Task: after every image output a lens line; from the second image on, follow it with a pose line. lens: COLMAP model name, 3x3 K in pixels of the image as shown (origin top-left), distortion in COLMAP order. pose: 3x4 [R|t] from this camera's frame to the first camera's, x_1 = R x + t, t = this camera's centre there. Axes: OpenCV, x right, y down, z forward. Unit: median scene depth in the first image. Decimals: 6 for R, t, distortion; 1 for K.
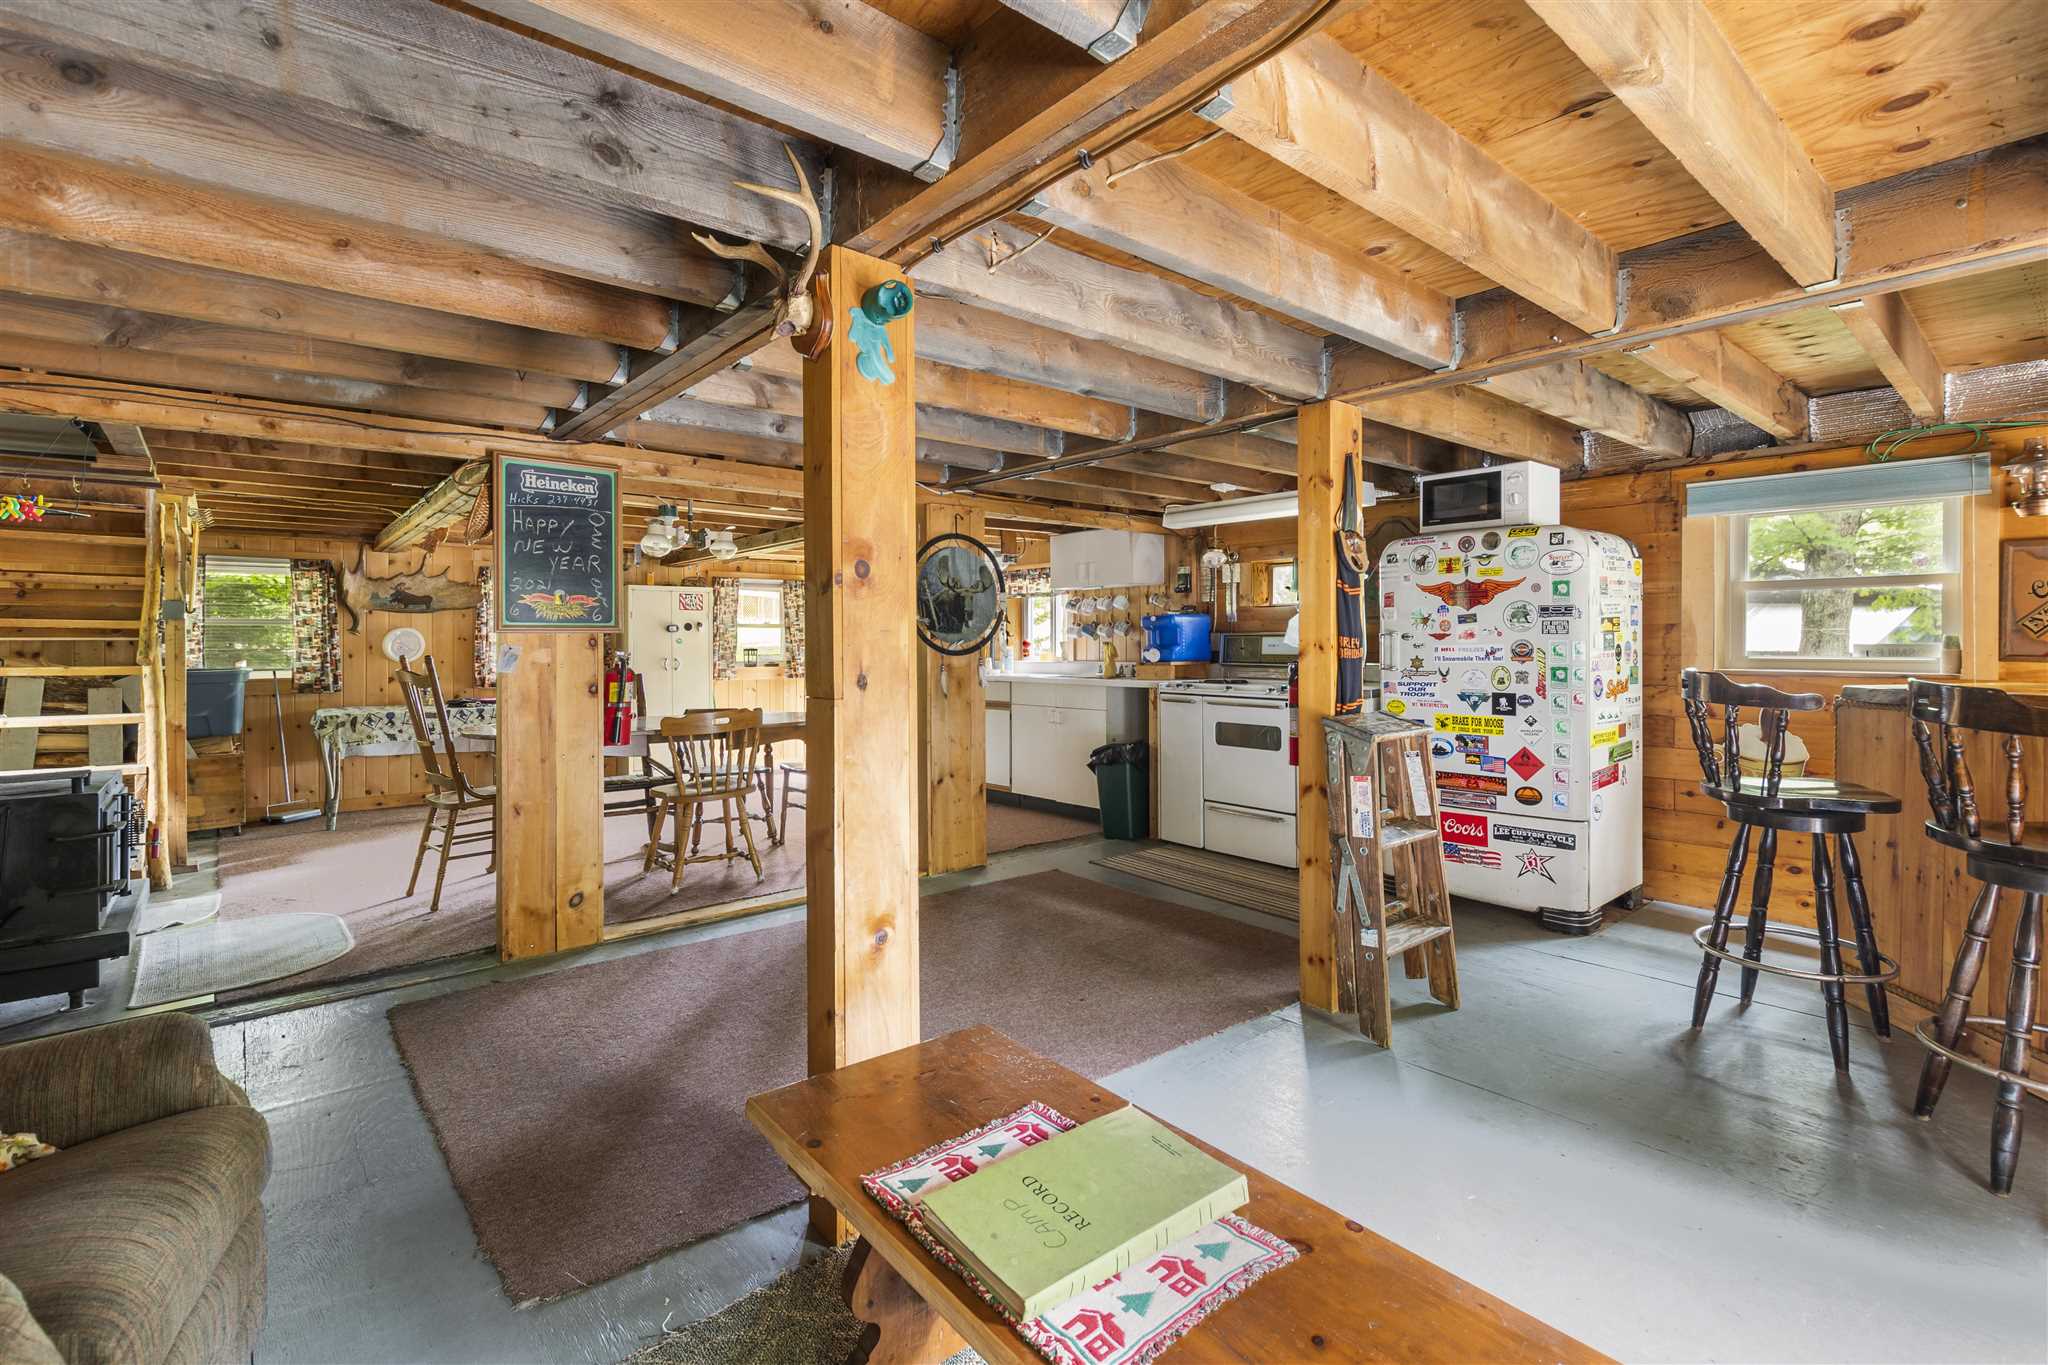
lens RADIAL K [[931.9, 0, 1018.8], [0, 931.9, 636.0], [0, 0, 1]] dist [-0.000935, -0.000688]
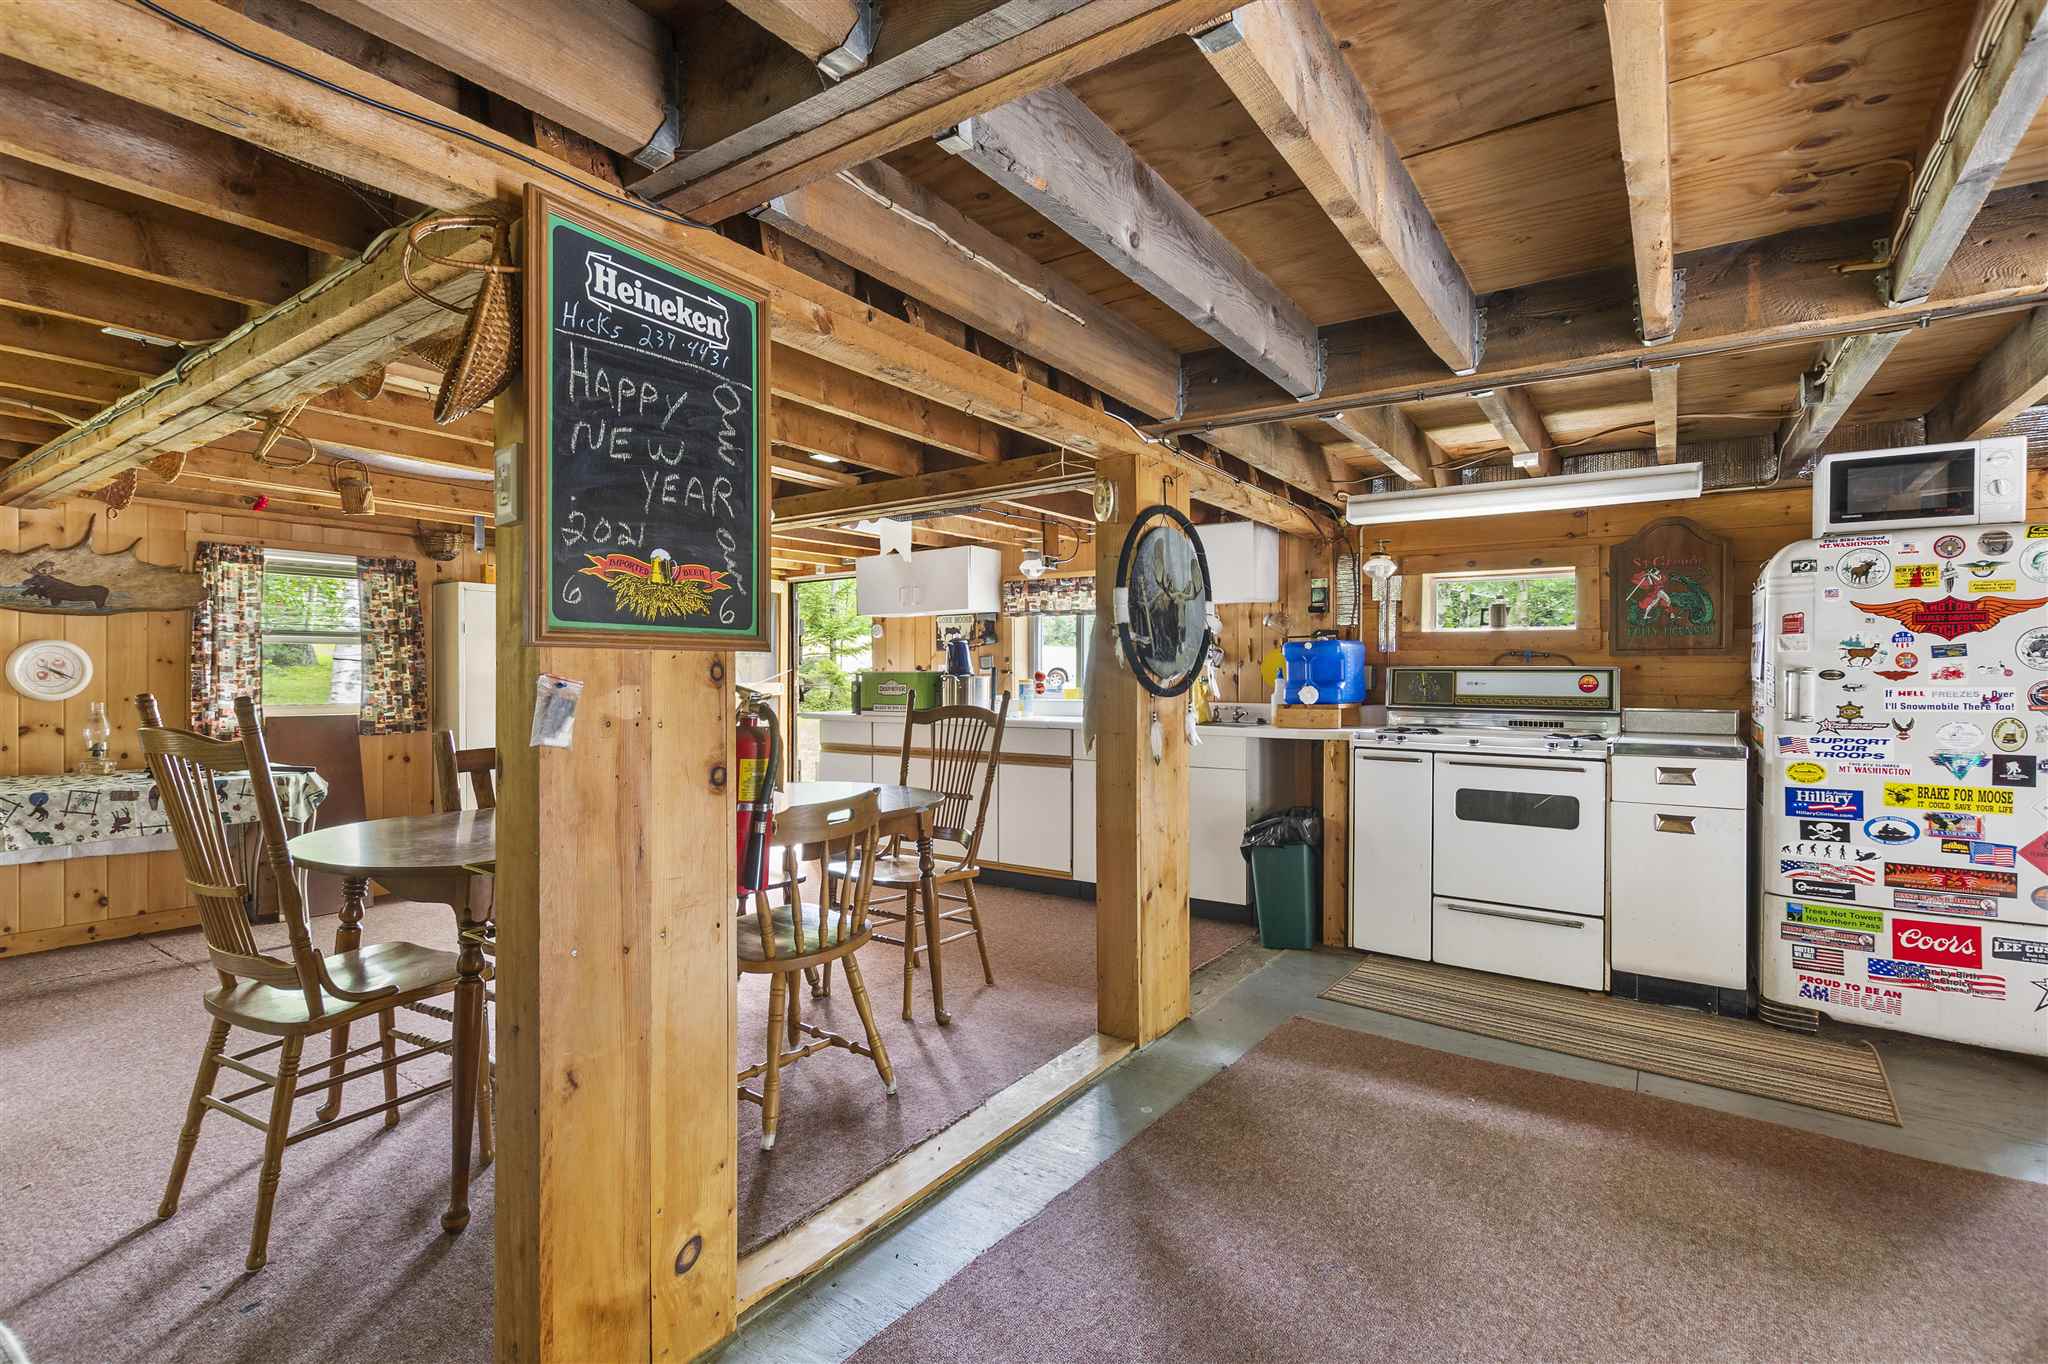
lens RADIAL K [[947.3, 0, 1014.3], [0, 947.3, 680.2], [0, 0, 1]] dist [0.008699, -0.005951]
pose [[0.966705, 0.007914, 0.255770, -0.348434], [-0.011457, 0.999858, 0.012366, 0.002834], [-0.255636, -0.014885, 0.966659, 0.415846]]
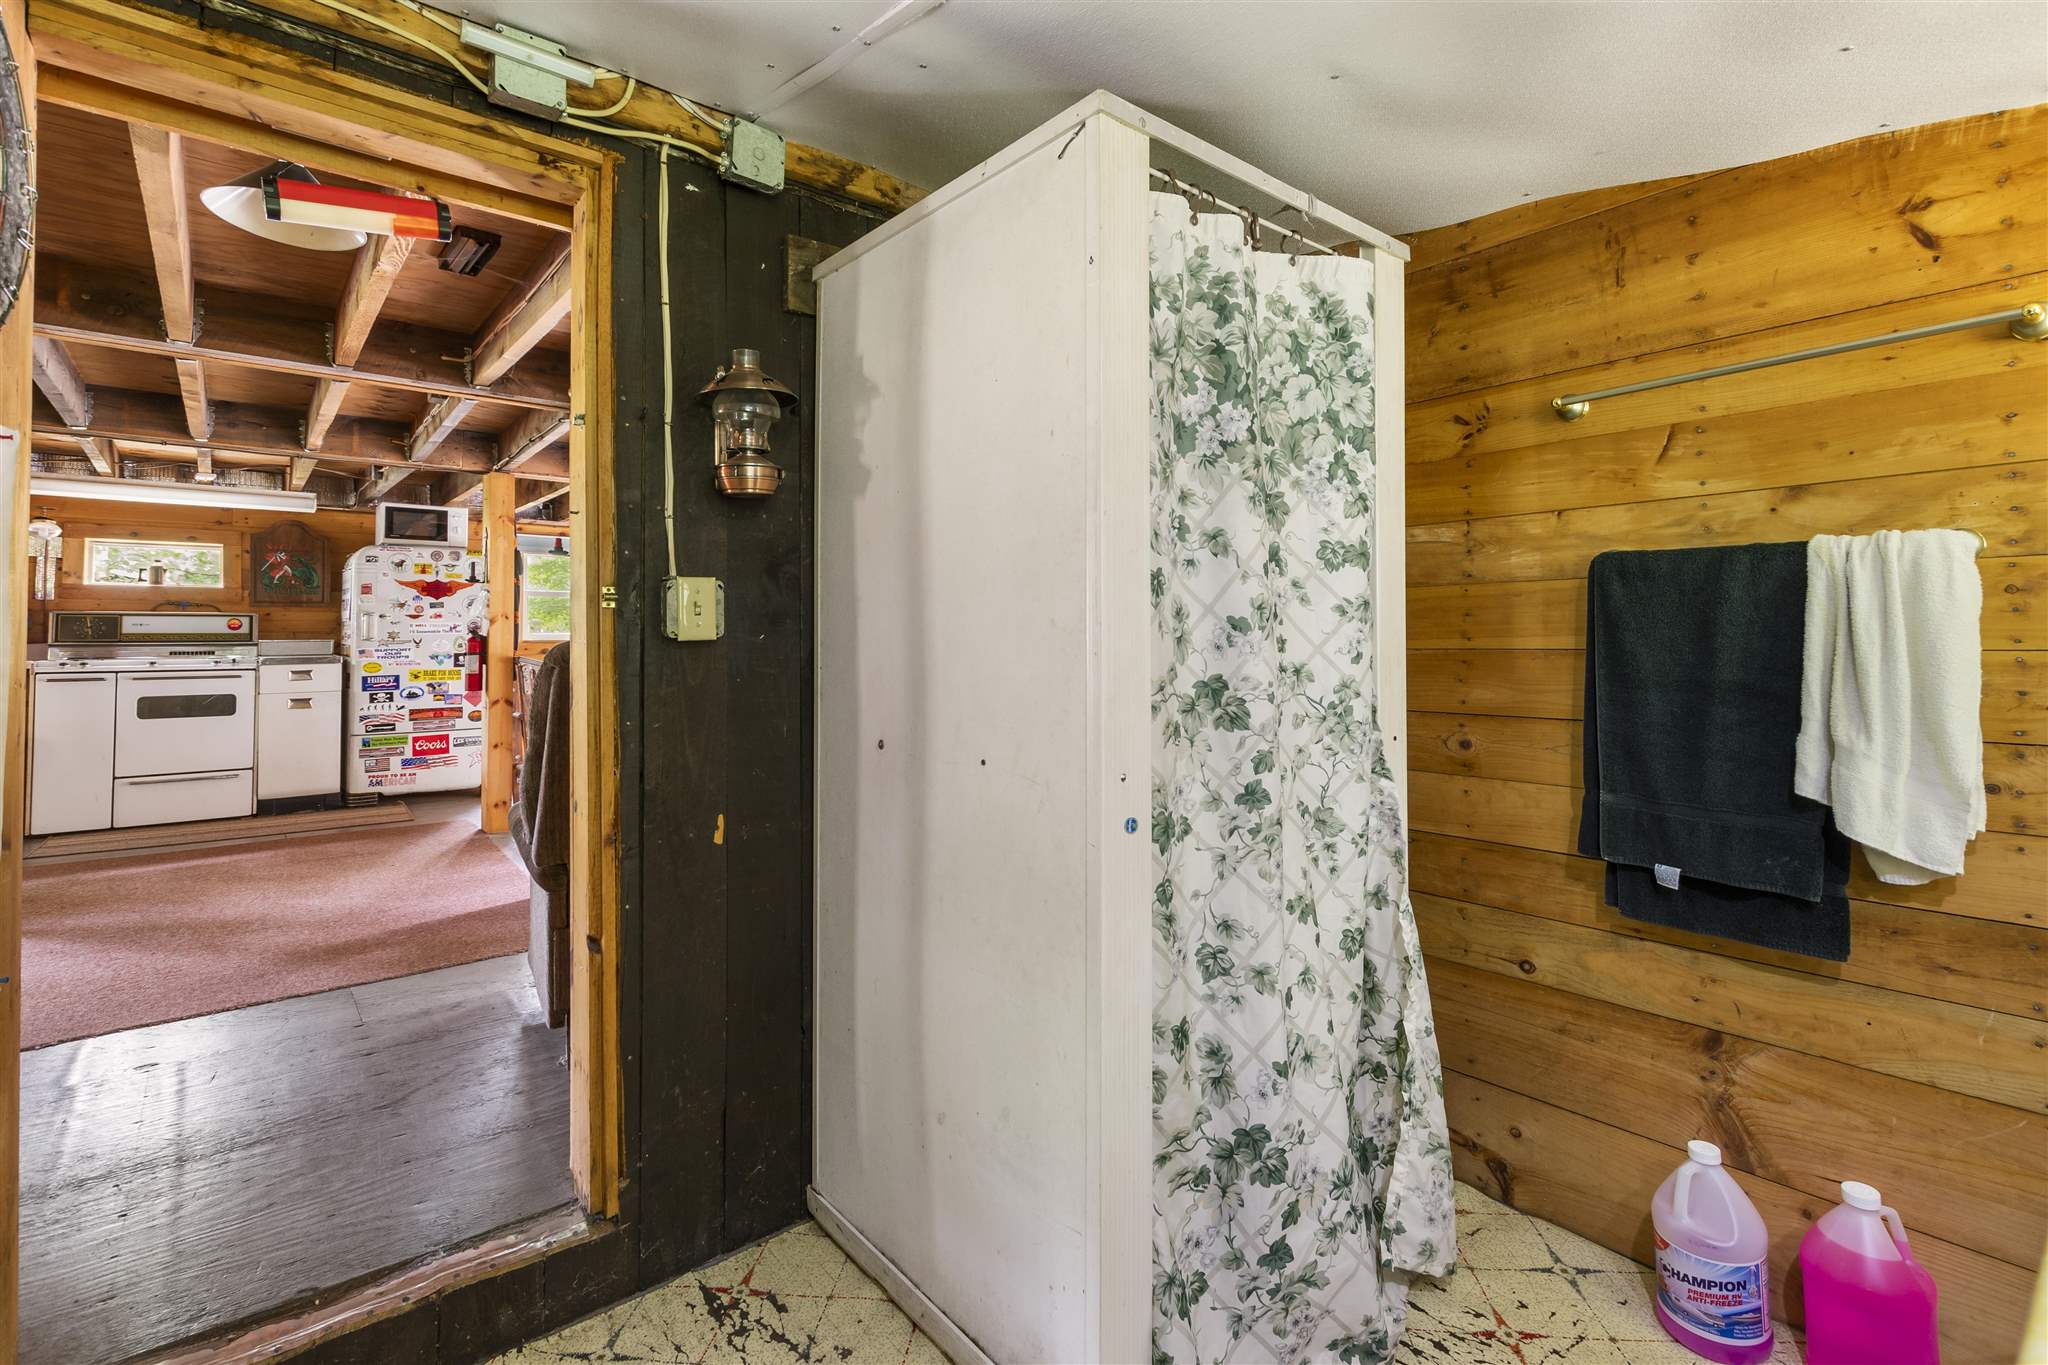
lens RADIAL K [[949.4, 0, 1046.9], [0, 949.4, 604.4], [0, 0, 1]] dist [0.000022, -0.000555]
pose [[-0.011885, 0.043721, 0.998973, -0.932870], [0.004037, 0.999038, -0.043676, 0.044913], [-0.999921, 0.003514, -0.012050, 0.023920]]
